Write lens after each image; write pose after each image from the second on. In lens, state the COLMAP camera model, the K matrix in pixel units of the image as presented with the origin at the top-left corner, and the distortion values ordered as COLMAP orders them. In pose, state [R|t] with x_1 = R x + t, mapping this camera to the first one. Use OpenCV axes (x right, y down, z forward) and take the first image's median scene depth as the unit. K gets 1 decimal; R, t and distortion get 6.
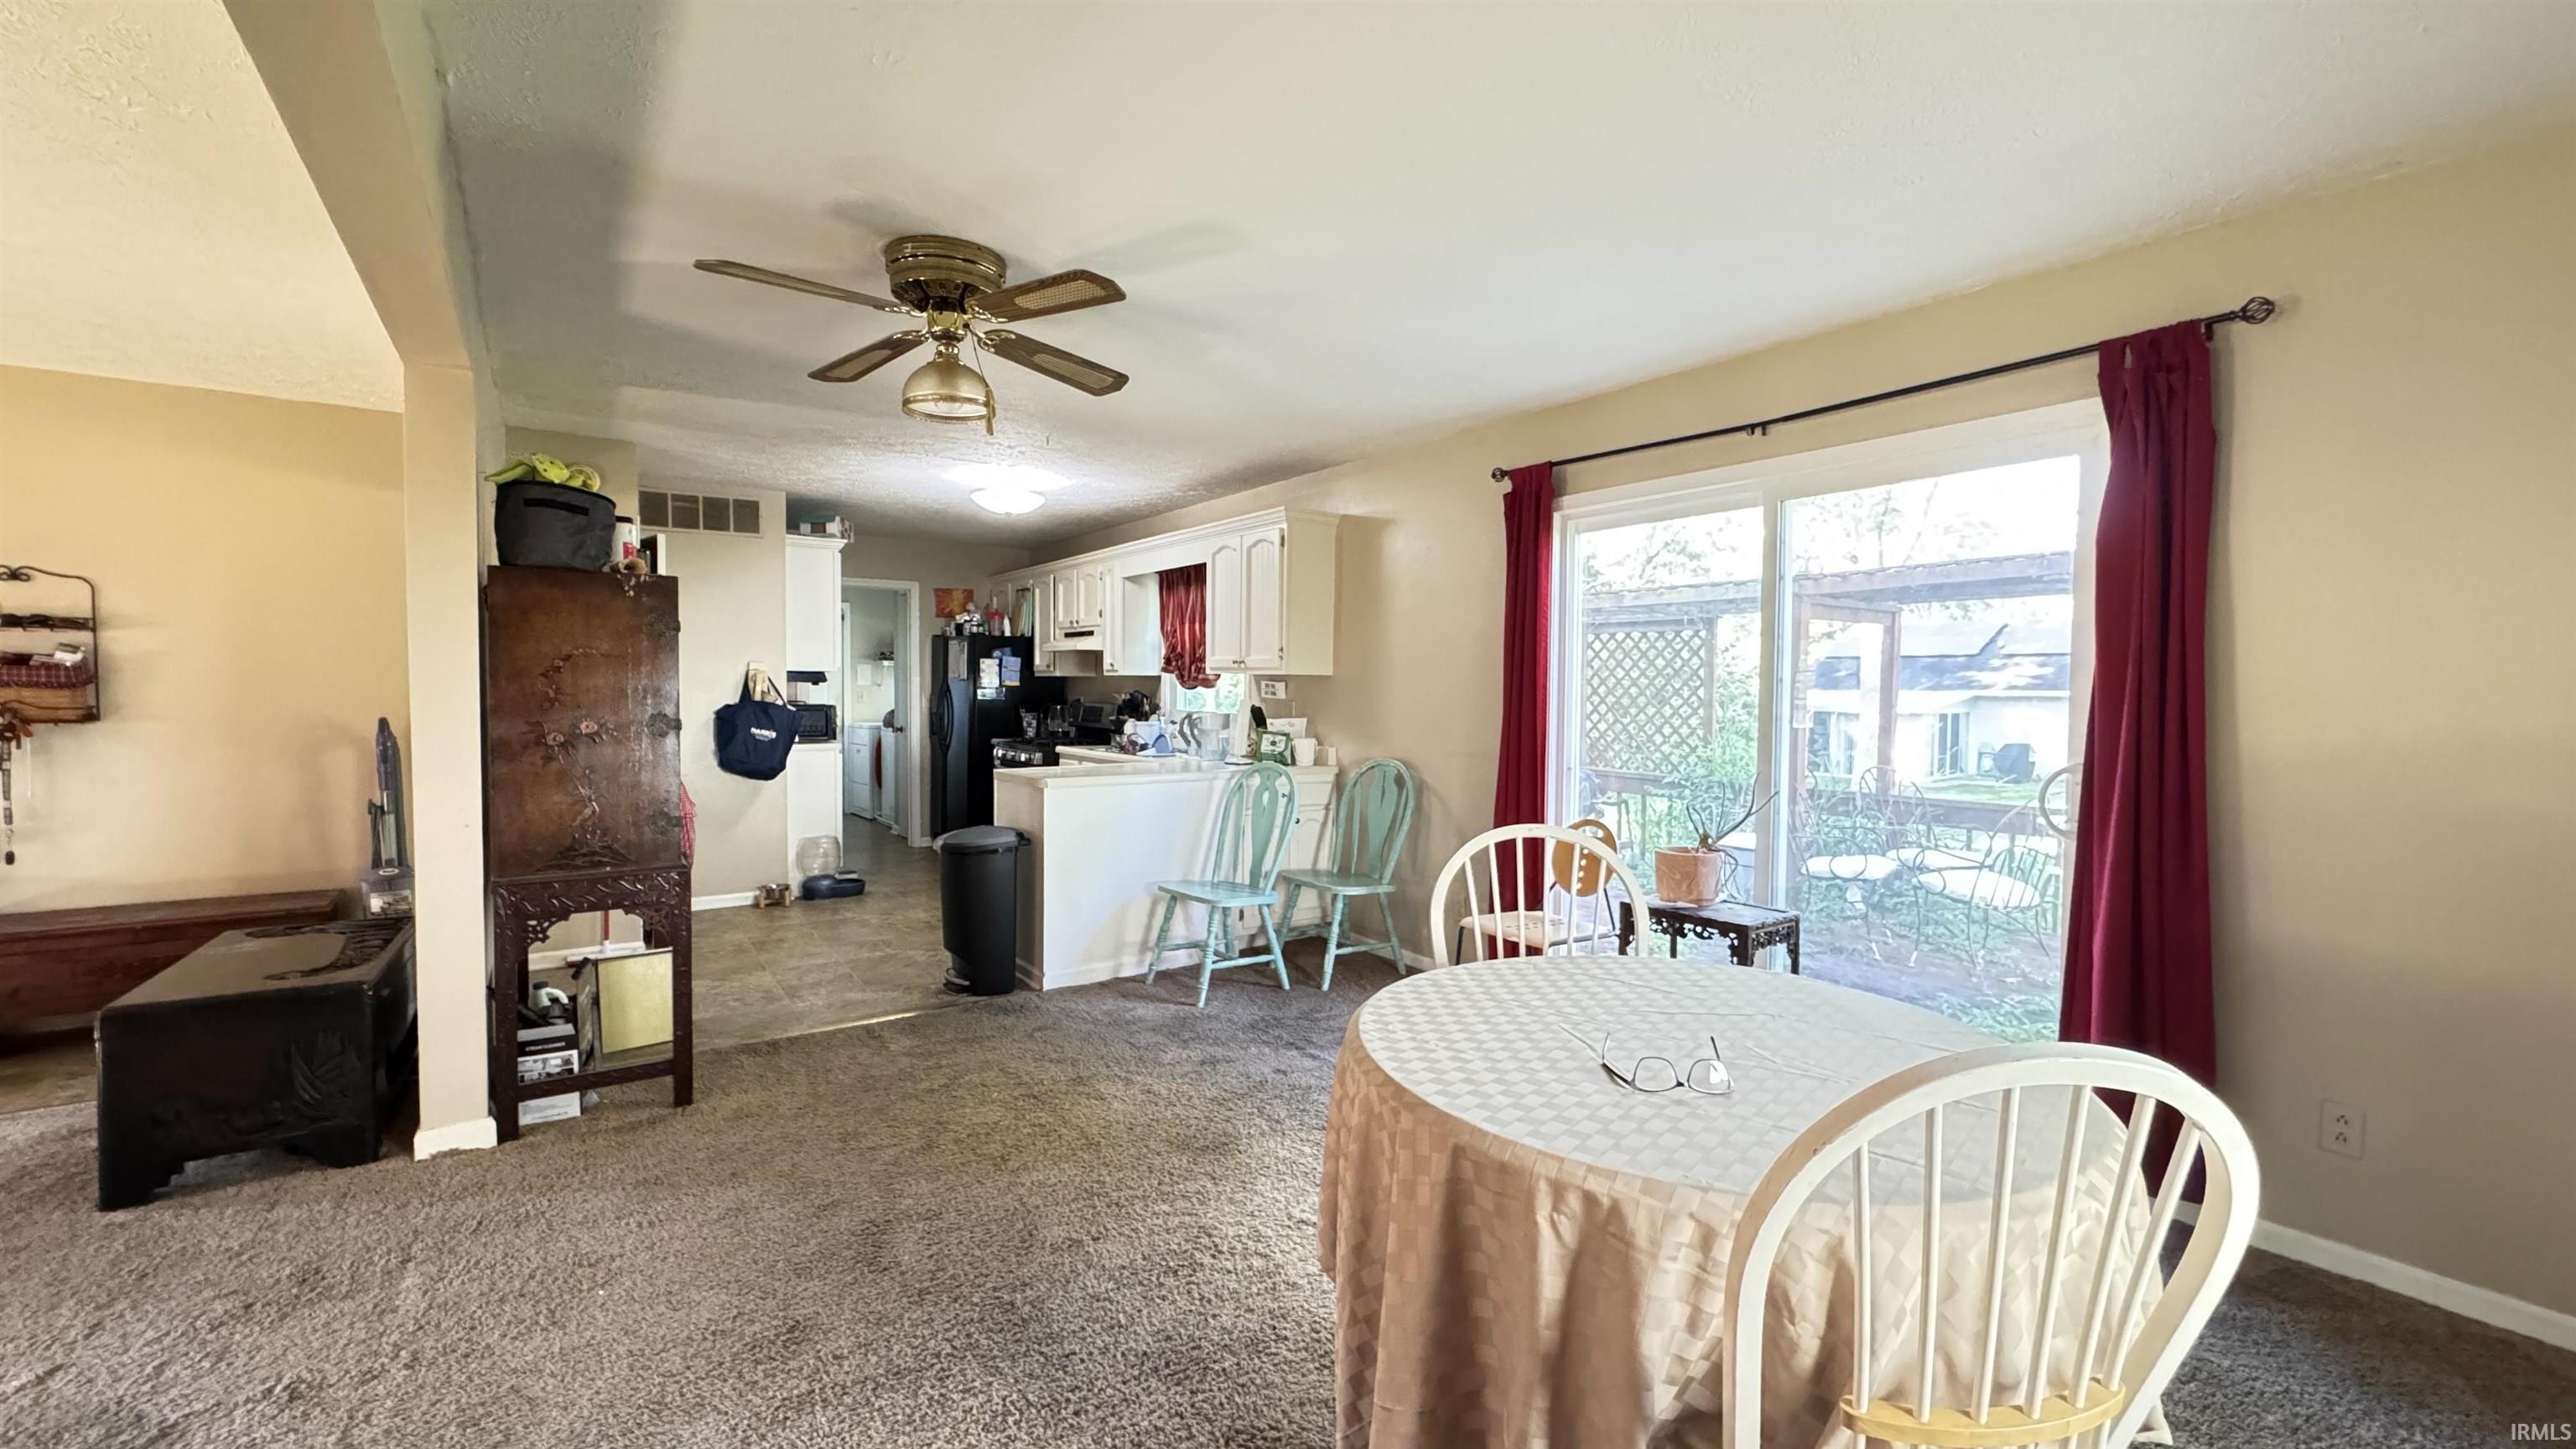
lens RADIAL K [[1026.8, 0, 1279.9], [0, 1026.8, 719.7], [0, 0, 1]] dist [-0.001455, -0.000346]
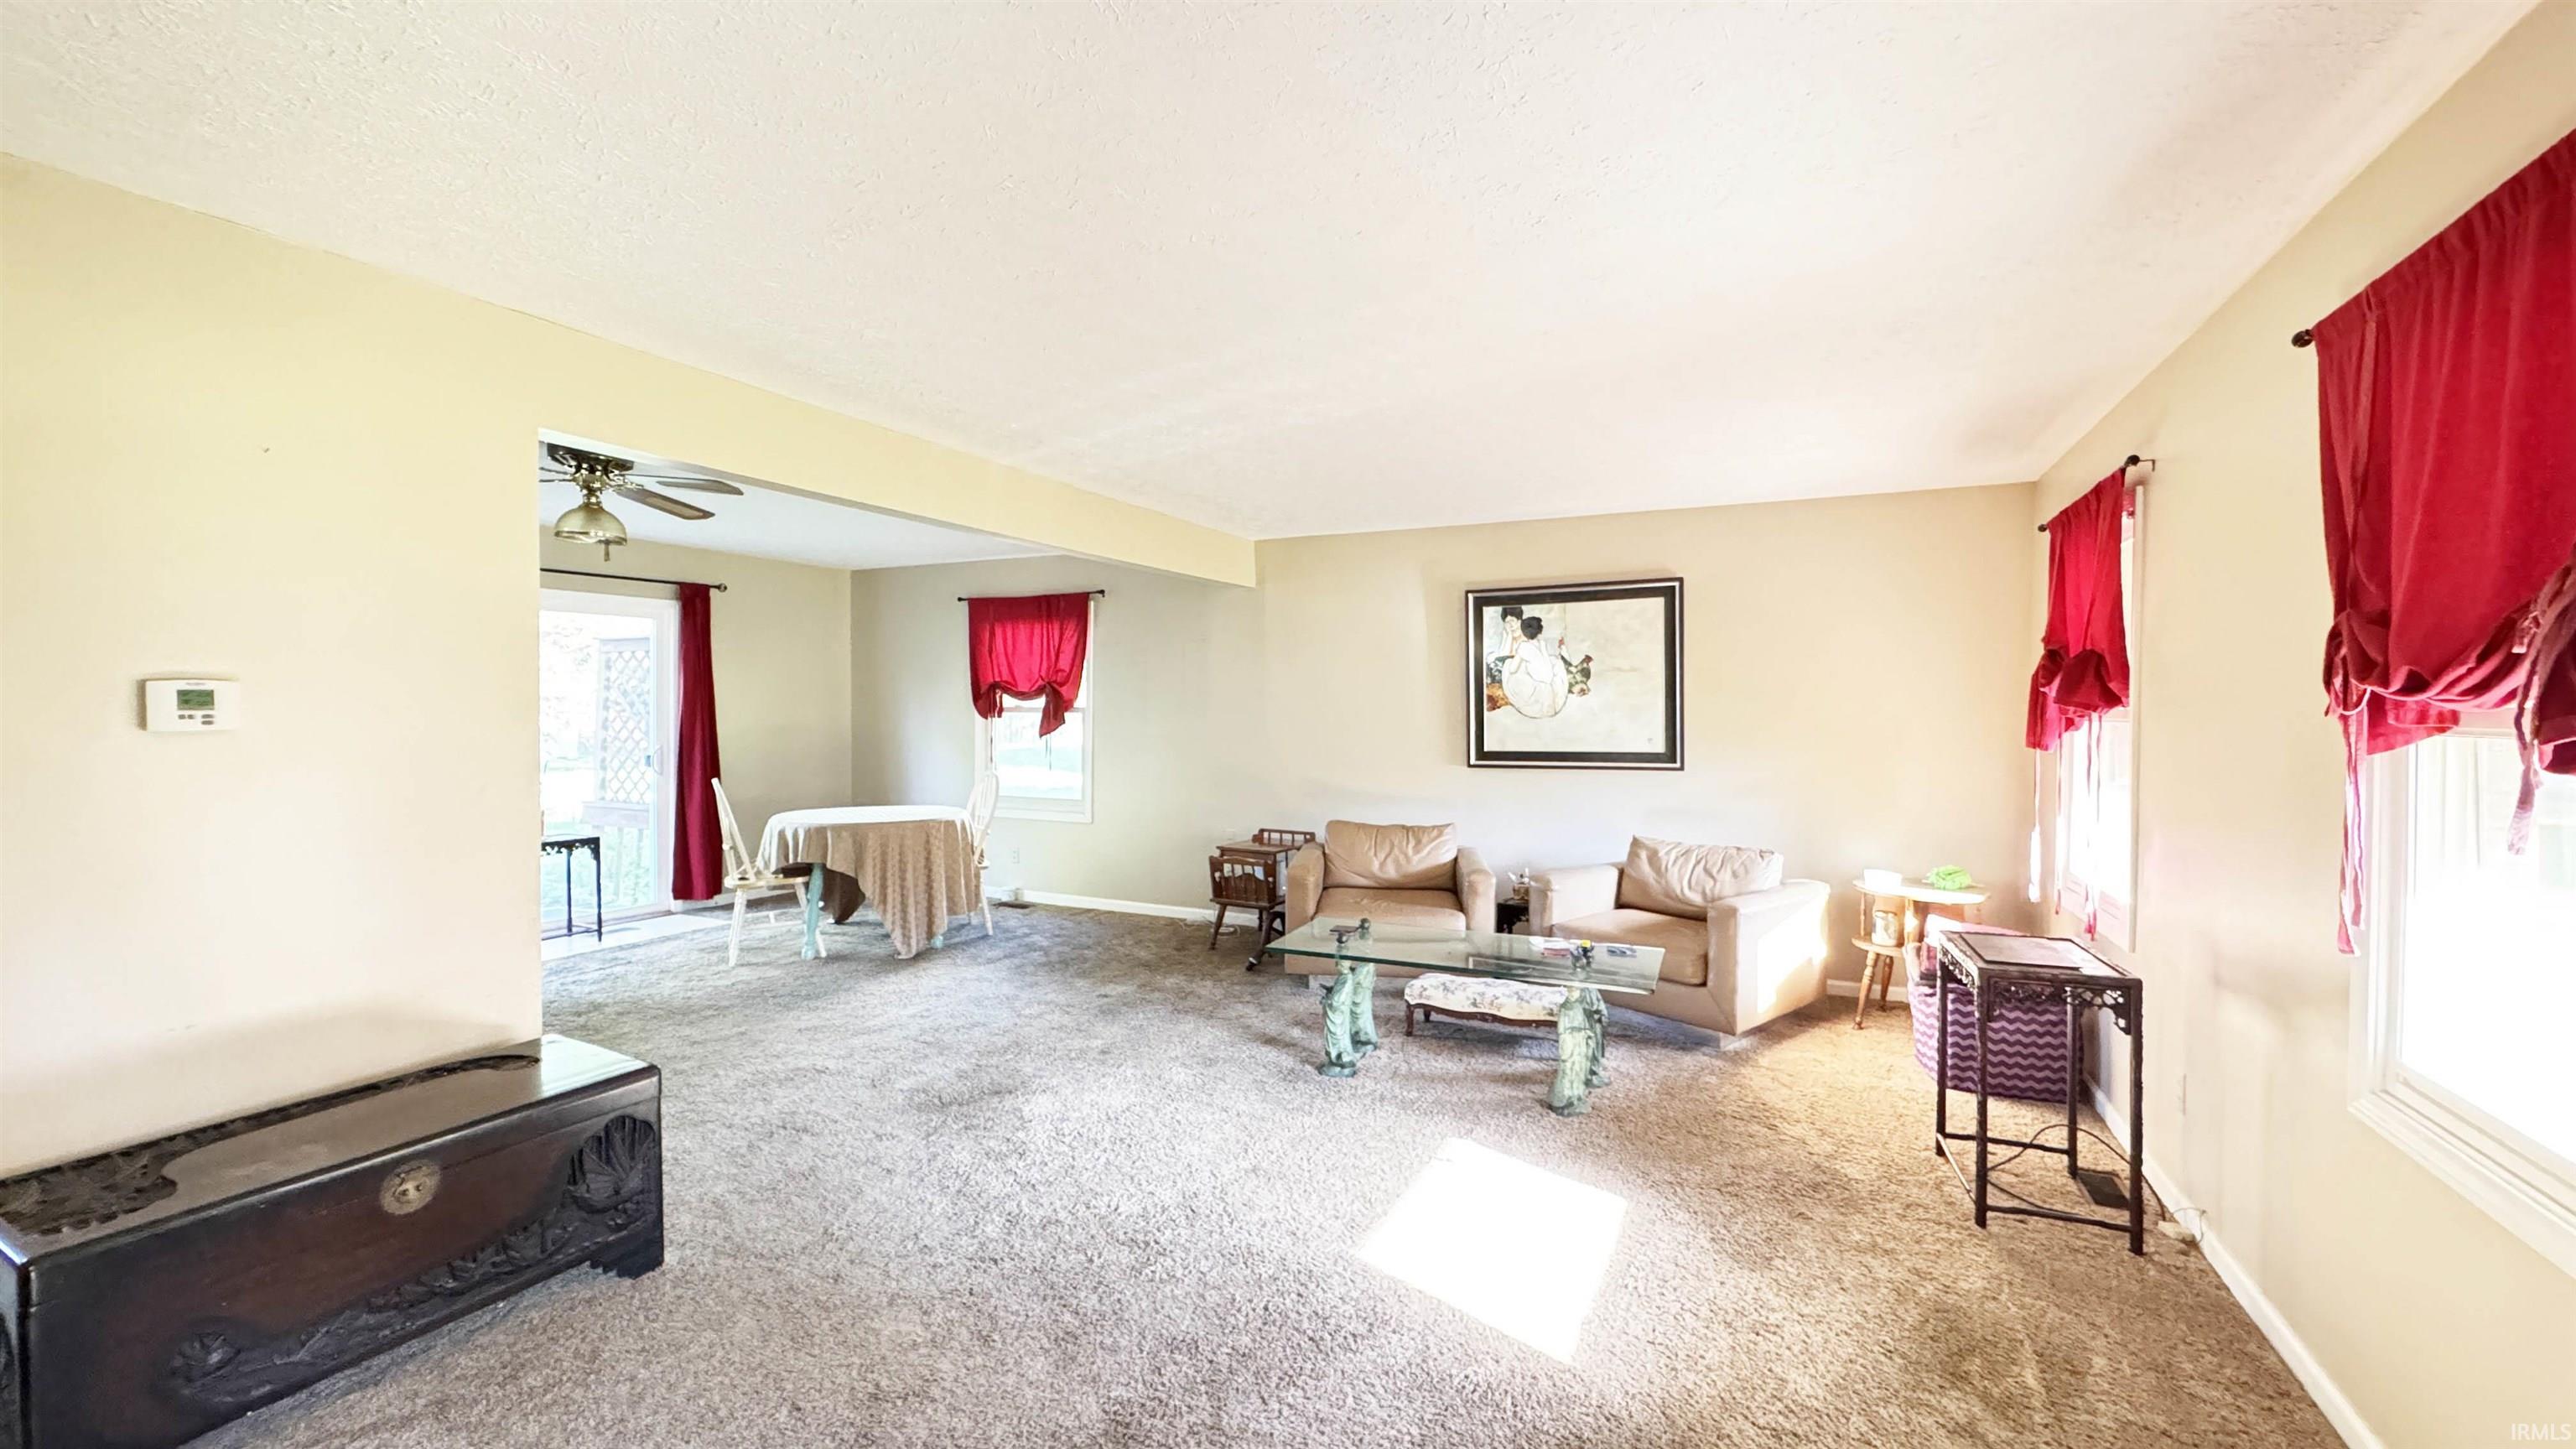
lens RADIAL K [[1026.8, 0, 1279.9], [0, 1026.8, 719.7], [0, 0, 1]] dist [-0.001455, -0.000346]
pose [[-0.468744, -0.026653, 0.882932, -1.731852], [0.015620, 0.999138, 0.038453, -0.070486], [-0.883196, 0.031816, -0.467924, 0.681056]]
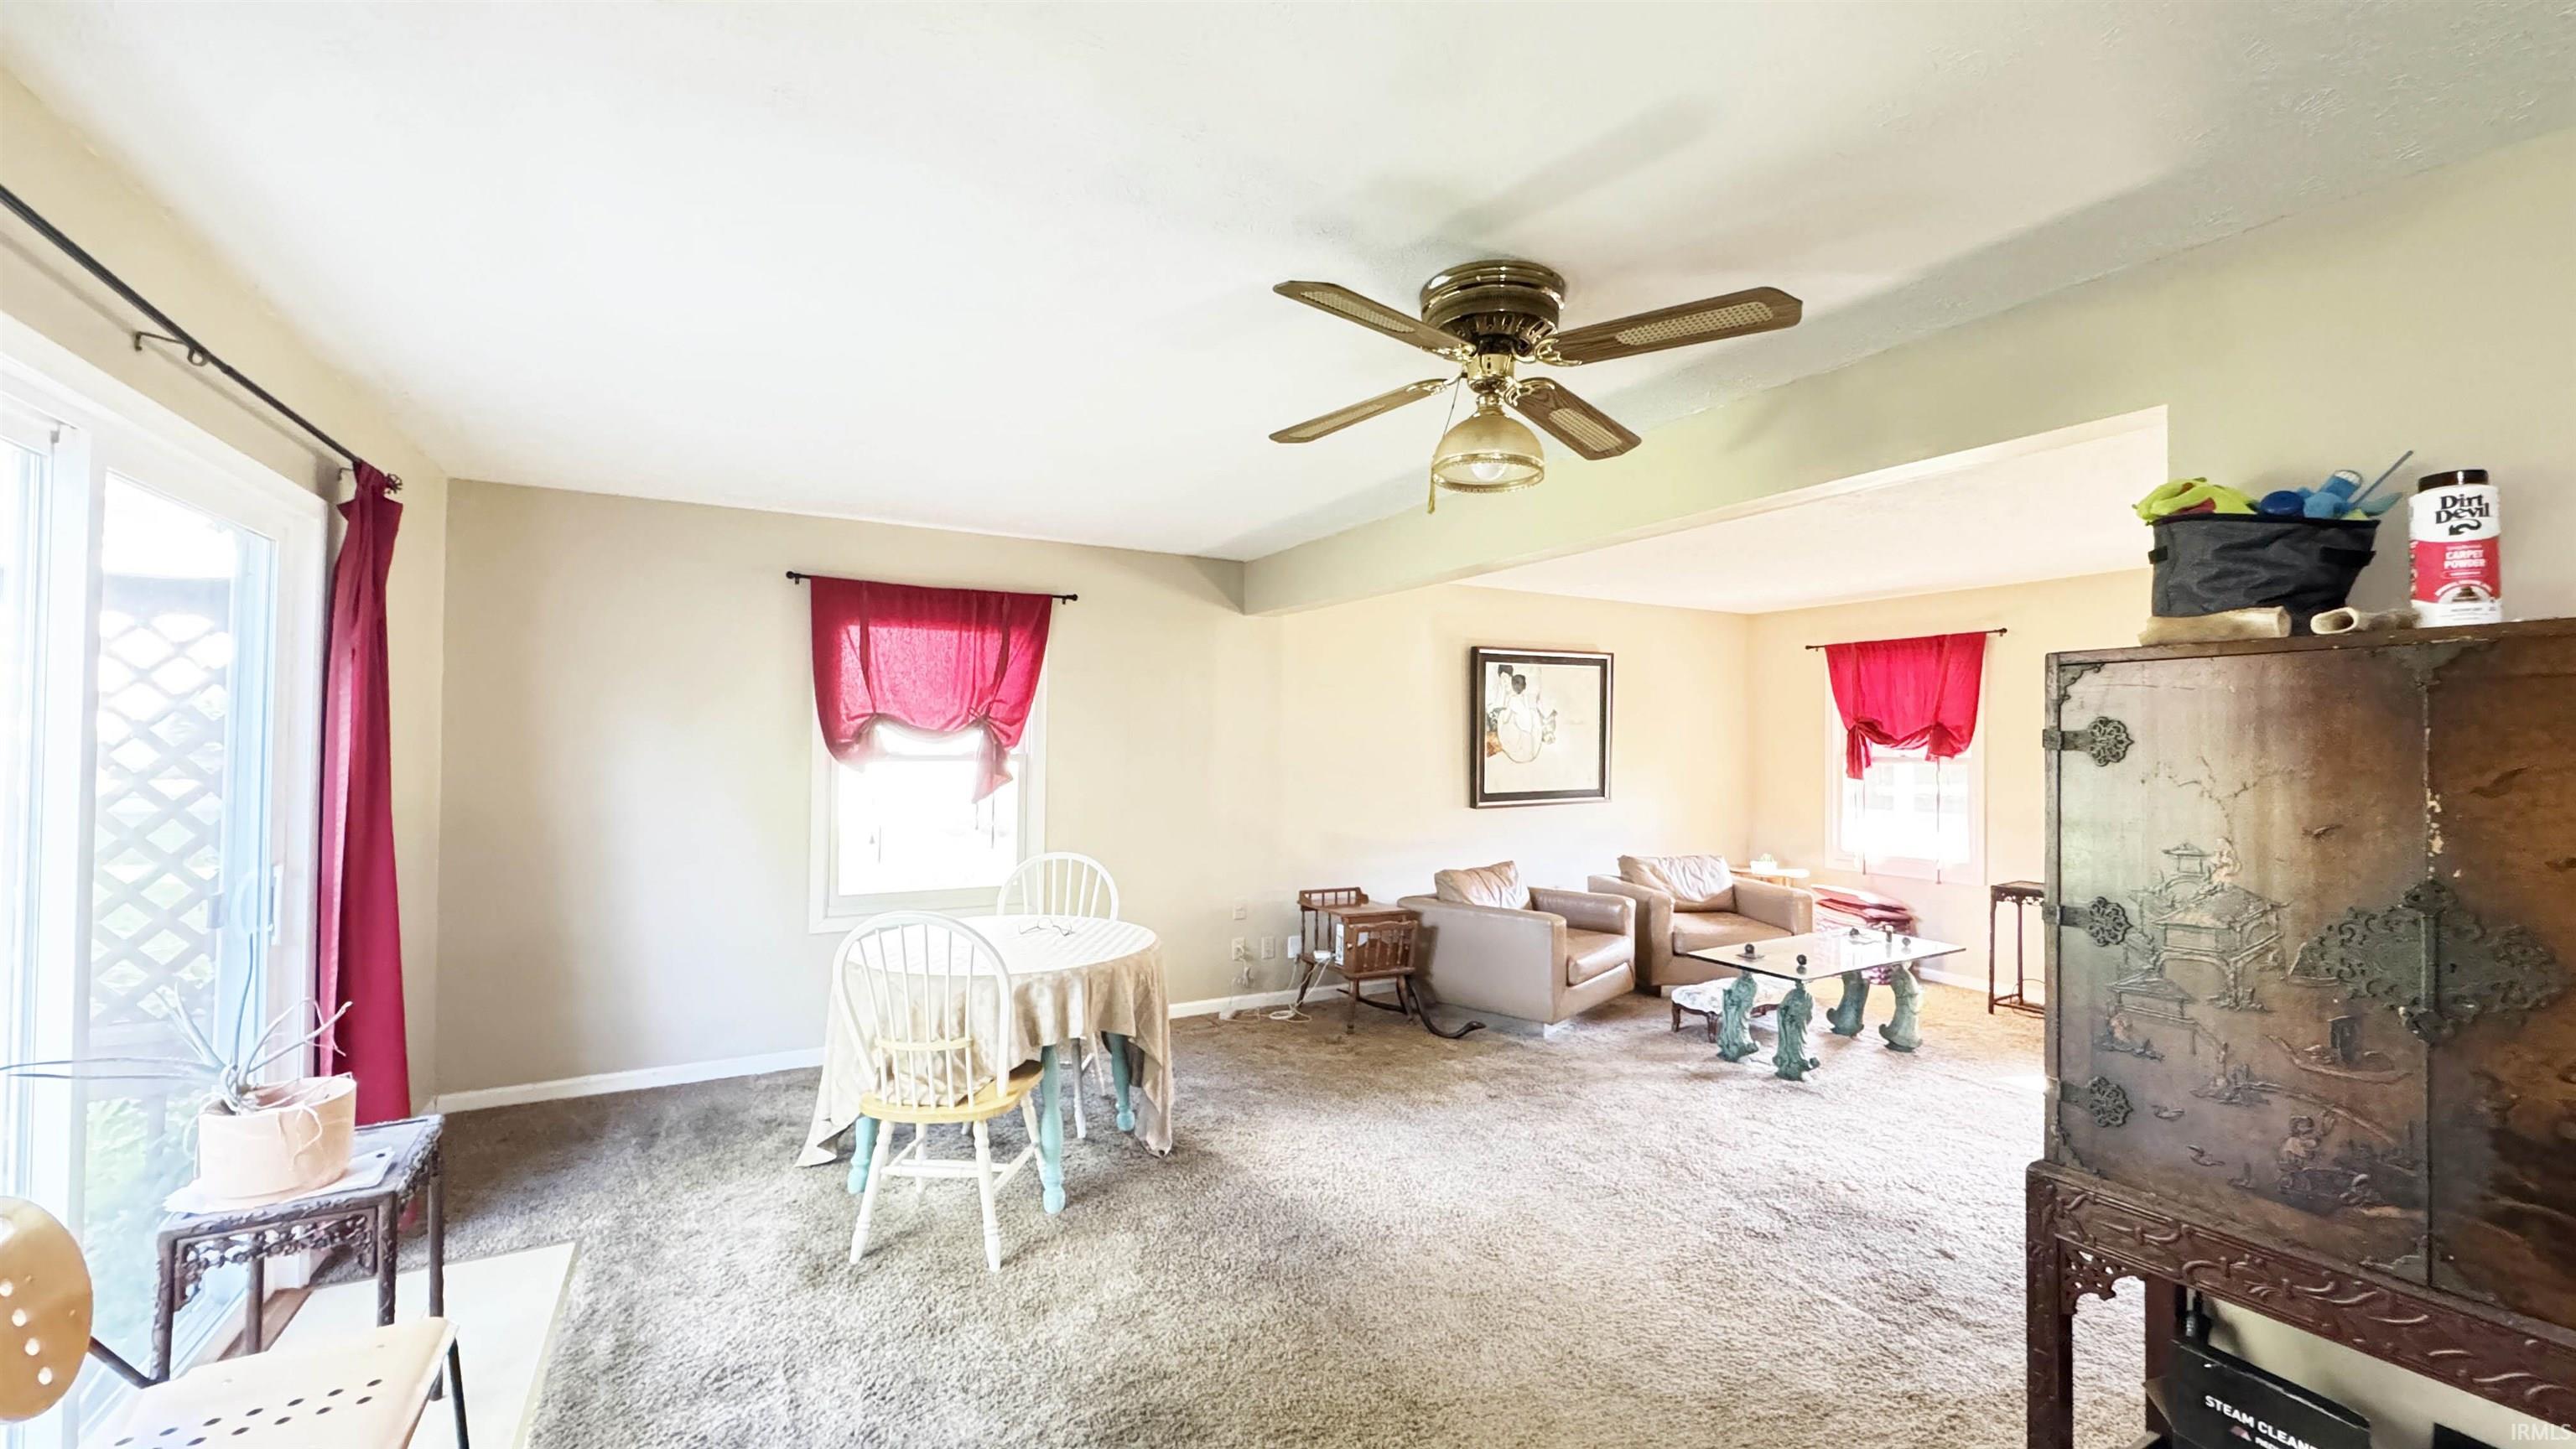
lens RADIAL K [[1026.8, 0, 1279.9], [0, 1026.8, 719.7], [0, 0, 1]] dist [-0.001455, -0.000346]
pose [[-0.993238, -0.012821, 0.115384, -0.207500], [-0.013108, 0.999913, -0.001724, -0.073202], [-0.115352, -0.003225, -0.993319, 1.493338]]
